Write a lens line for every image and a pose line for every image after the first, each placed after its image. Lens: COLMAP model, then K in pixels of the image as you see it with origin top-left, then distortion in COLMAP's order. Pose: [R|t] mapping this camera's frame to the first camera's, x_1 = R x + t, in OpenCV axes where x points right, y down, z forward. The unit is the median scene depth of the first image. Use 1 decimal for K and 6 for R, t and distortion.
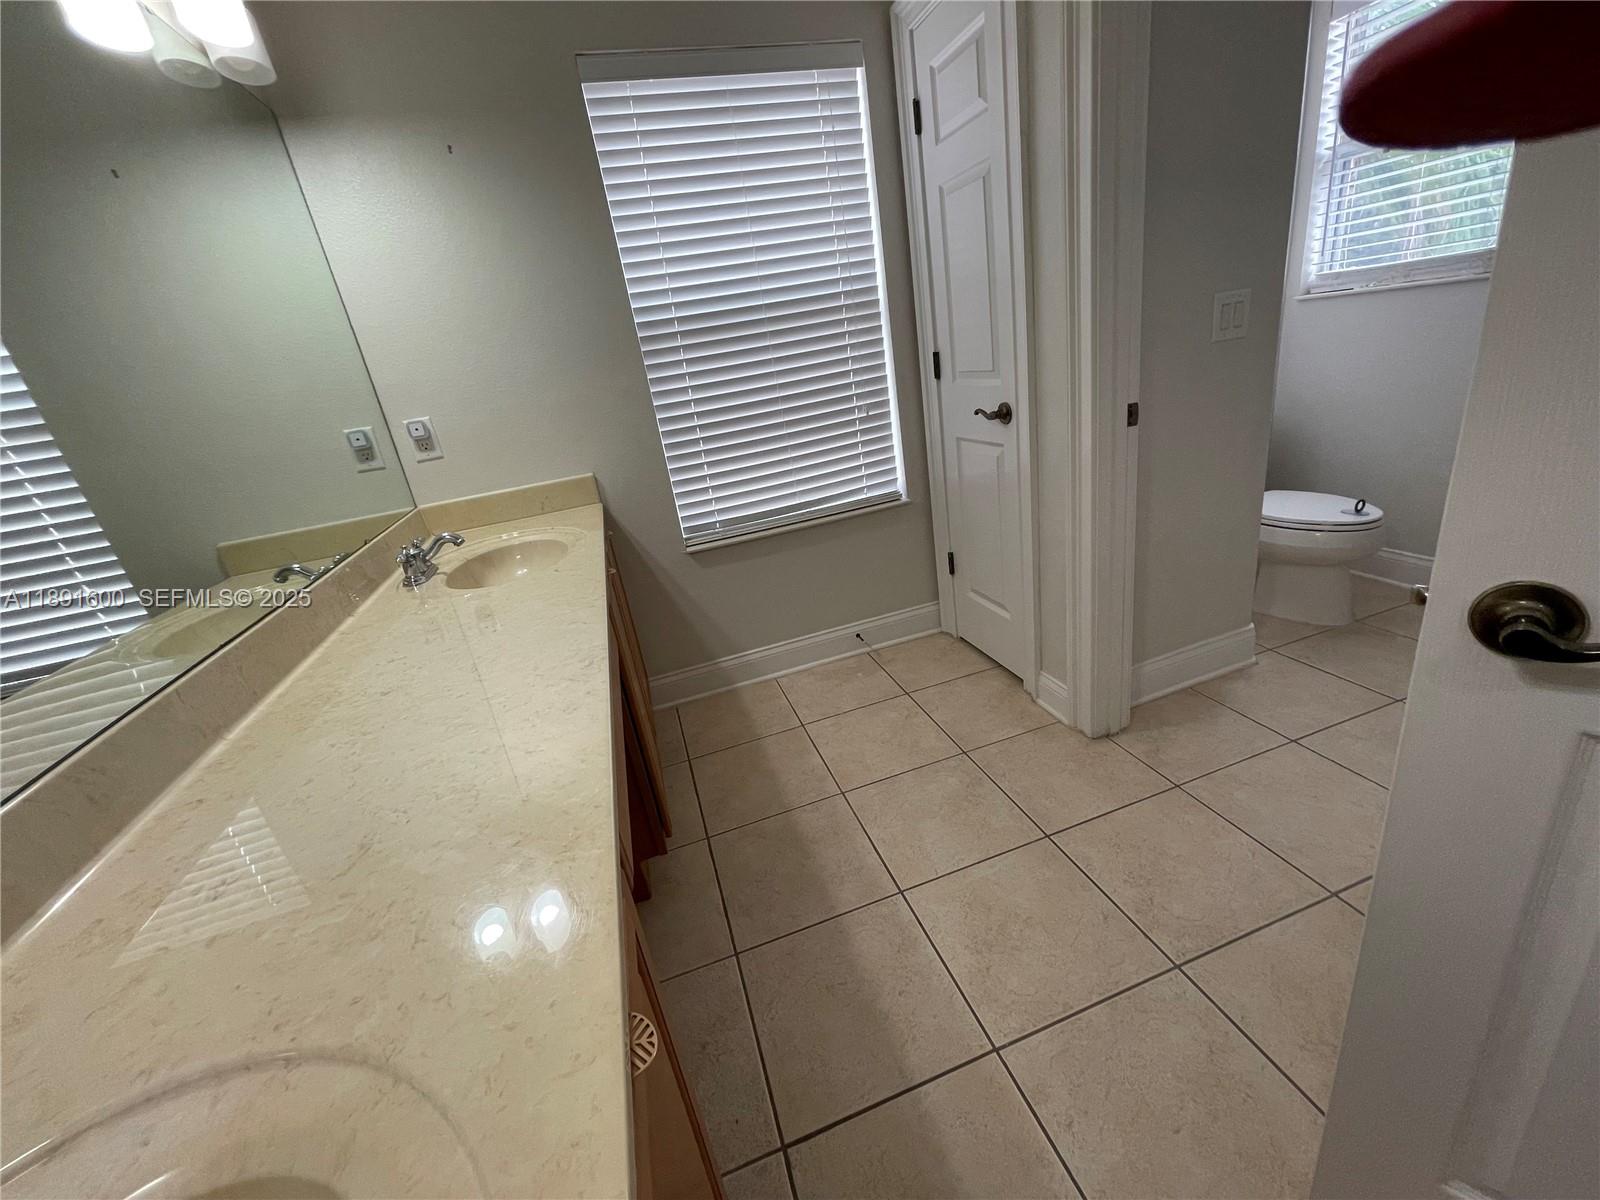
lens RADIAL K [[646.2, 0, 802.5], [0, 646.2, 593.2], [0, 0, 1]] dist [-0.001940, -0.000086]
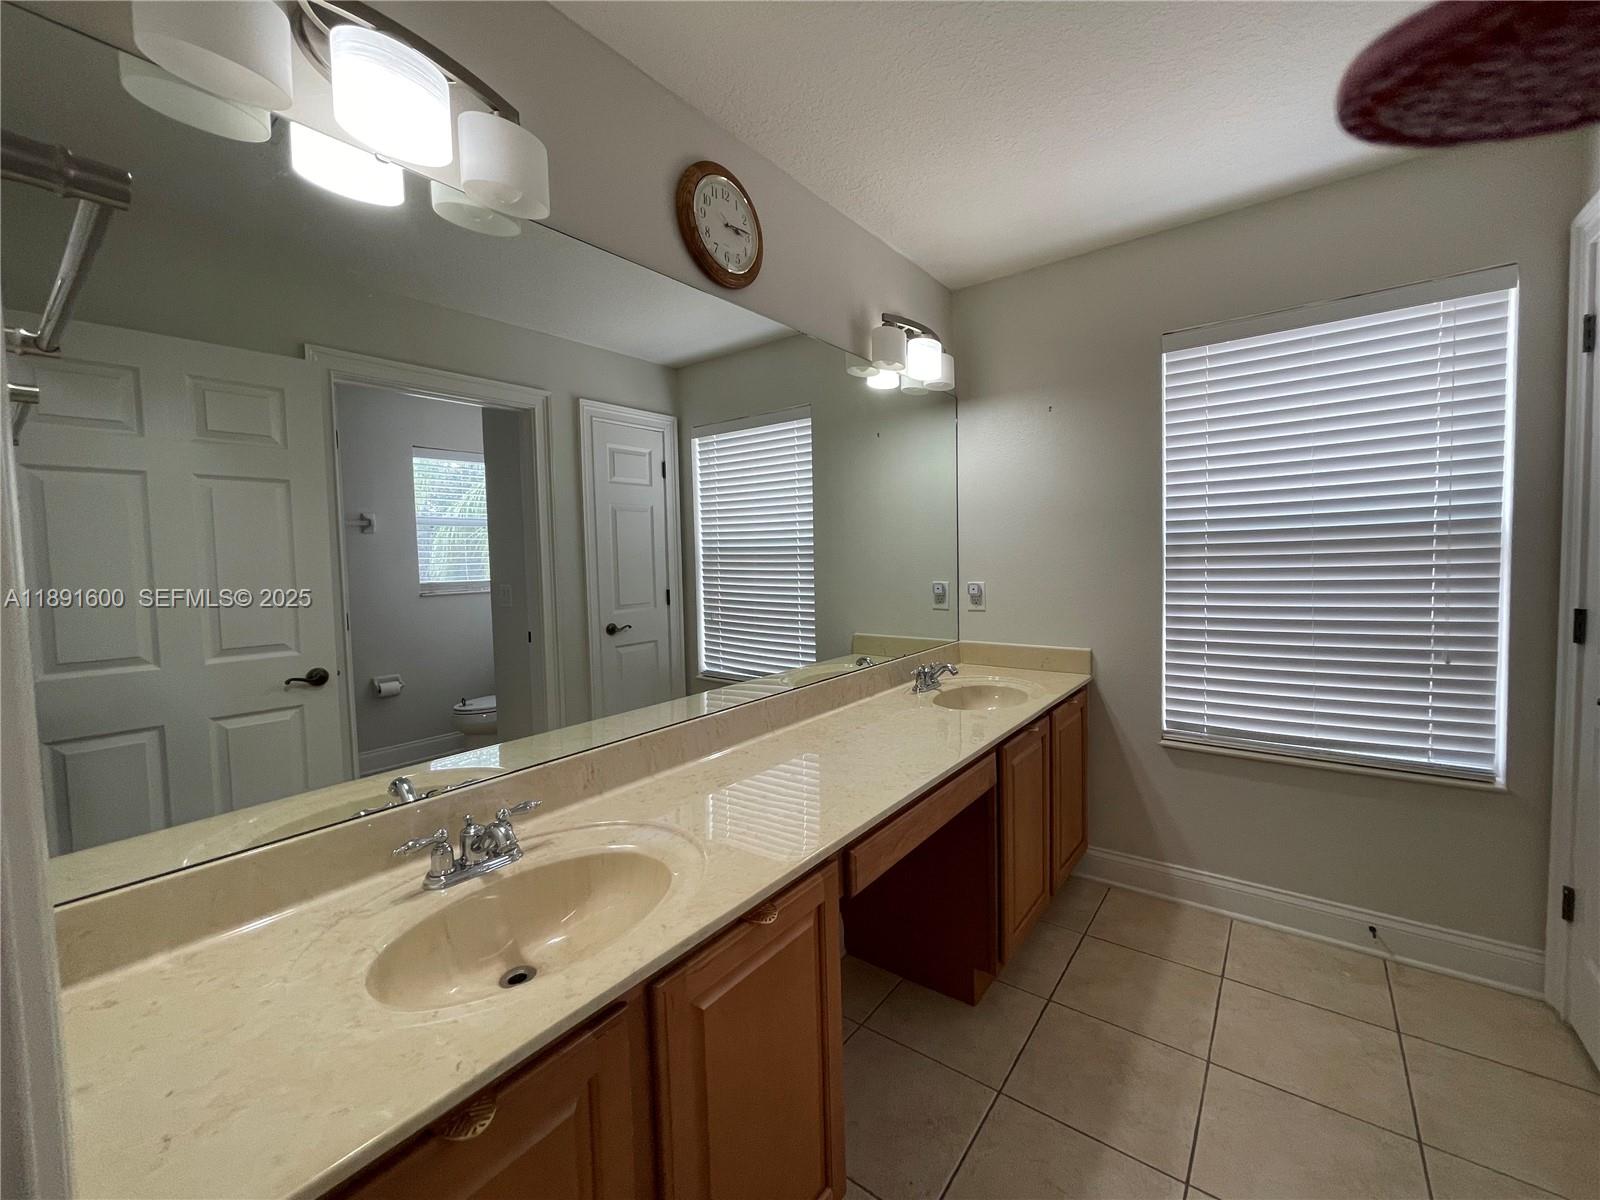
lens RADIAL K [[646.2, 0, 800.4], [0, 646.2, 593.7], [0, 0, 1]] dist [-0.001940, -0.000086]
pose [[0.571257, 0.179794, -0.800837, 0.282927], [-0.344612, 0.938084, -0.035214, -0.056486], [0.744921, 0.296094, 0.597847, -0.109834]]
